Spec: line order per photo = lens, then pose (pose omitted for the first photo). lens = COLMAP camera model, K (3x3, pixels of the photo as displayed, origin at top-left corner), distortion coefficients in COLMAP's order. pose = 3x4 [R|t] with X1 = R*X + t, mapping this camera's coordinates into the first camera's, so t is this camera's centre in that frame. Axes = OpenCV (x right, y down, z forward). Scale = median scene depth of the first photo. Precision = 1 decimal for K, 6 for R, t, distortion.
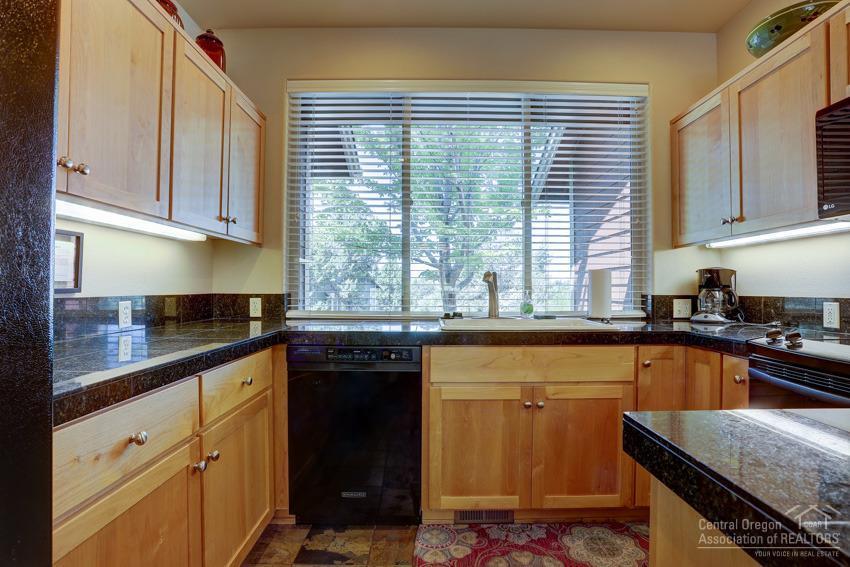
lens RADIAL K [[415.5, 0, 432.0], [0, 415.5, 285.7], [0, 0, 1]] dist [-0.071869, 0.030466]
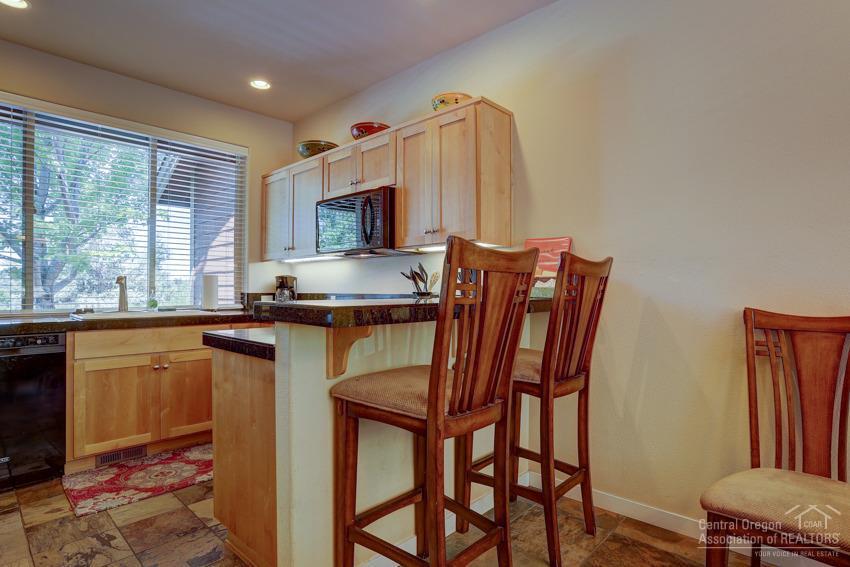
lens RADIAL K [[456.1, 0, 423.7], [0, 456.1, 289.8], [0, 0, 1]] dist [-0.028956, 0.001731]
pose [[0.701653, -0.001354, 0.712517, -0.228133], [-0.004972, 0.999965, 0.006797, -0.003551], [-0.712501, -0.008312, 0.701622, -0.752484]]
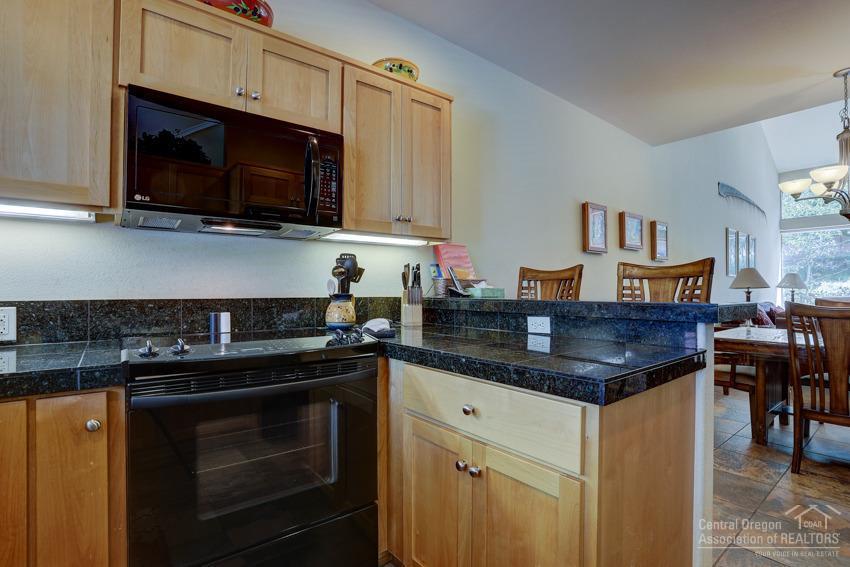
lens RADIAL K [[415.5, 0, 432.0], [0, 415.5, 285.7], [0, 0, 1]] dist [-0.071869, 0.030466]
pose [[-0.620167, 0.007054, 0.784438, -0.081263], [-0.003161, 0.999929, -0.011490, 0.005230], [-0.784463, -0.009605, -0.620101, 0.710305]]
